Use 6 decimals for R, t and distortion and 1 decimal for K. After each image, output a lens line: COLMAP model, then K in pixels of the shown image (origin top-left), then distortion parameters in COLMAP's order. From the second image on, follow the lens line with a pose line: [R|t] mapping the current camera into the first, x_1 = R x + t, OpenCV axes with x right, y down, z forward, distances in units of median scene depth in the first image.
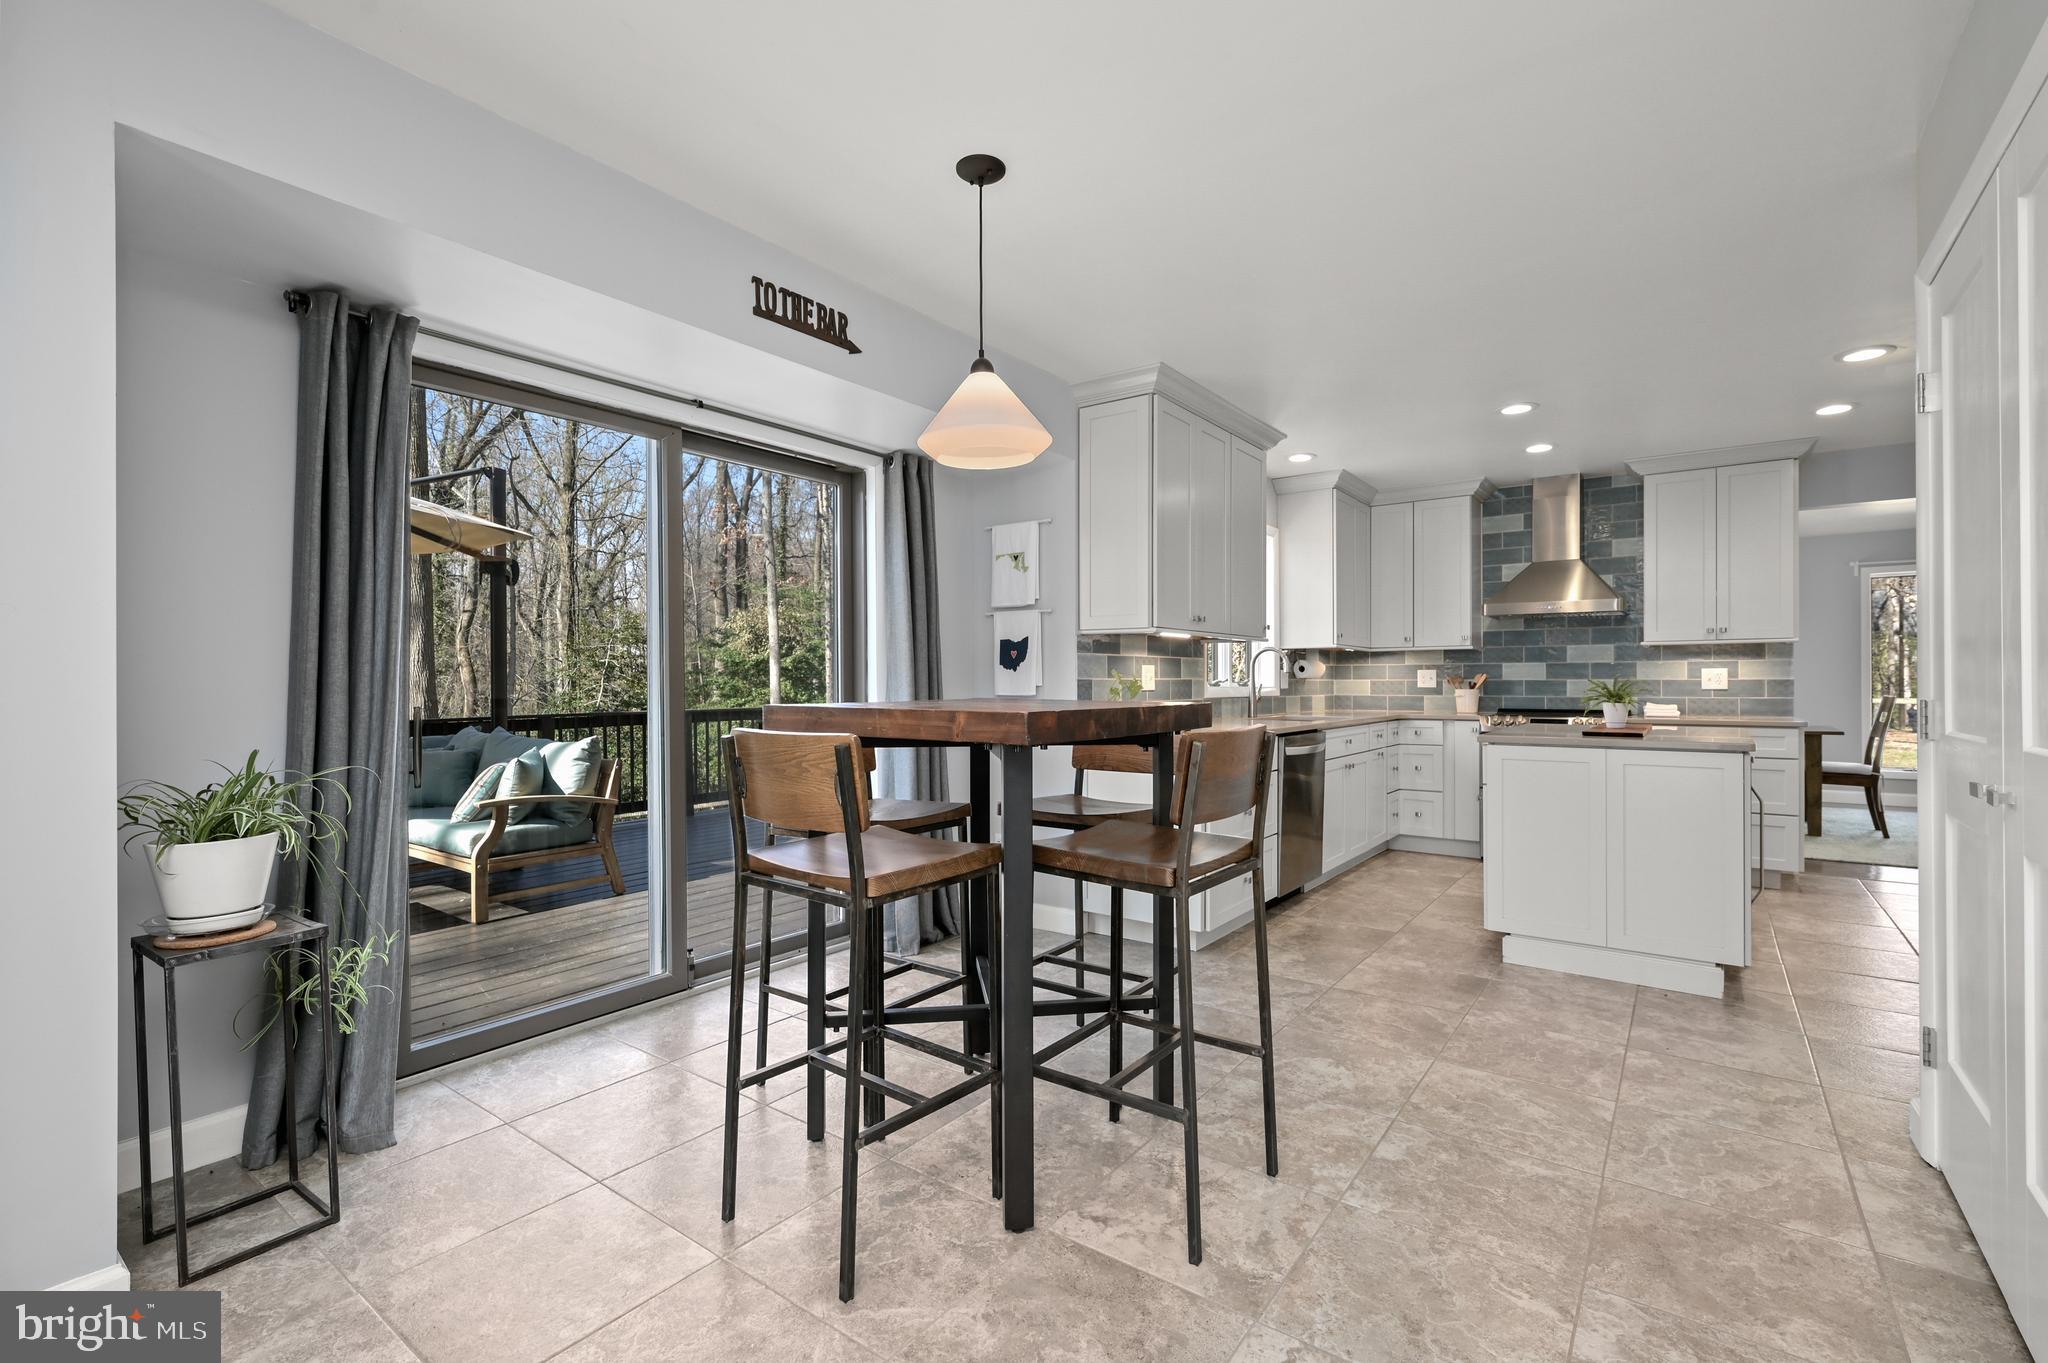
lens RADIAL K [[903.5, 0, 1034.3], [0, 903.5, 684.3], [0, 0, 1]] dist [-0.001569, -0.000132]
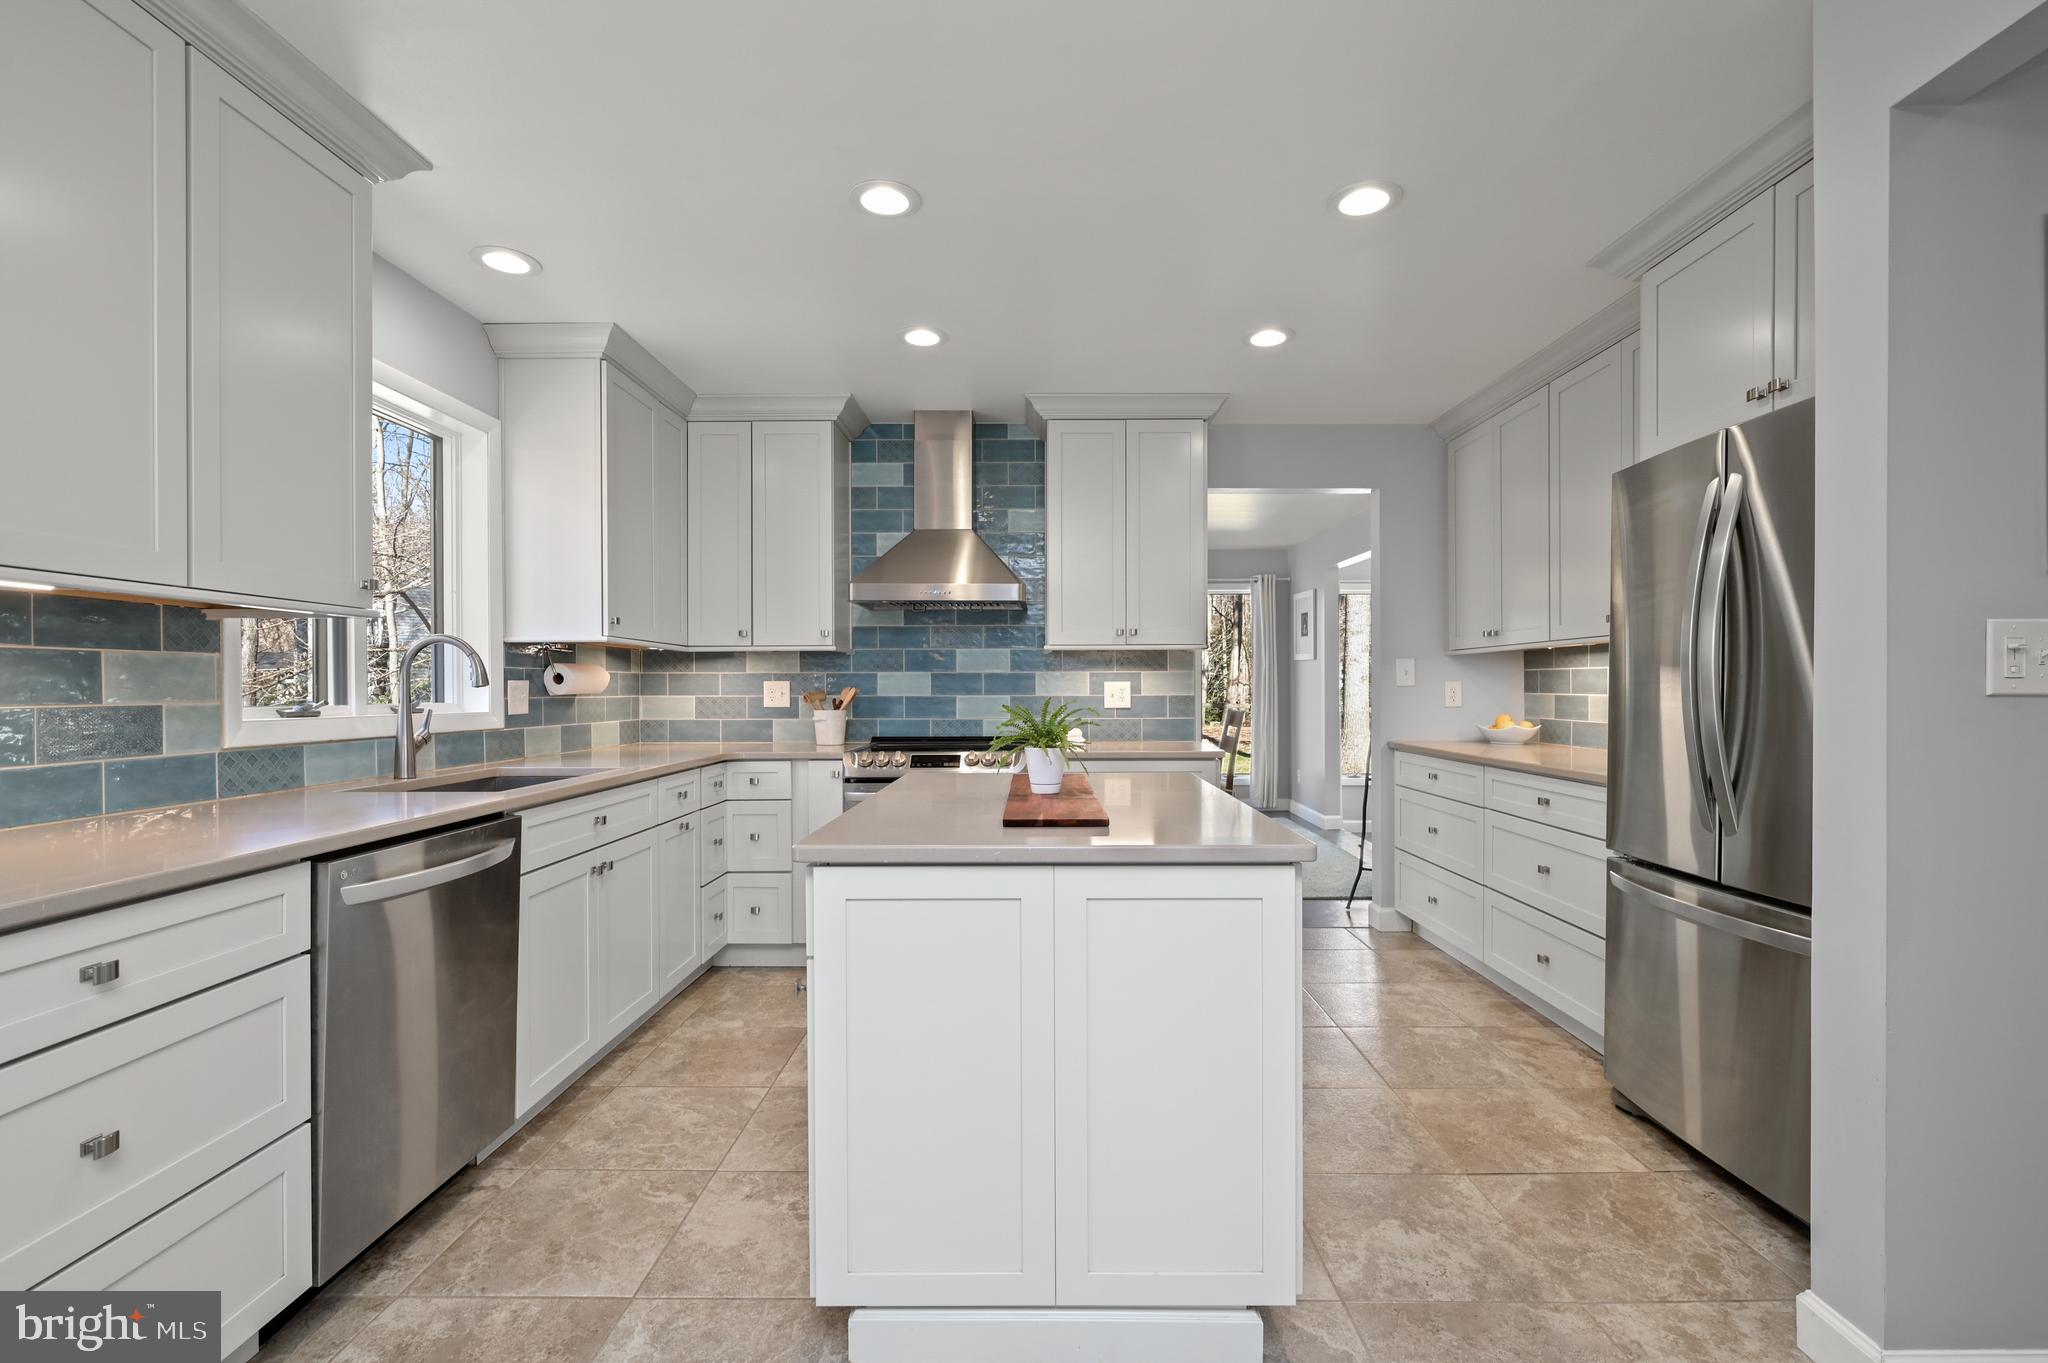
lens RADIAL K [[898.7, 0, 1032.0], [0, 898.7, 692.0], [0, 0, 1]] dist [0.001748, 0.000125]
pose [[0.807857, -0.002775, 0.589371, 0.224878], [0.002265, 0.999996, 0.001604, -0.009921], [-0.589374, 0.000039, 0.807861, 0.402023]]
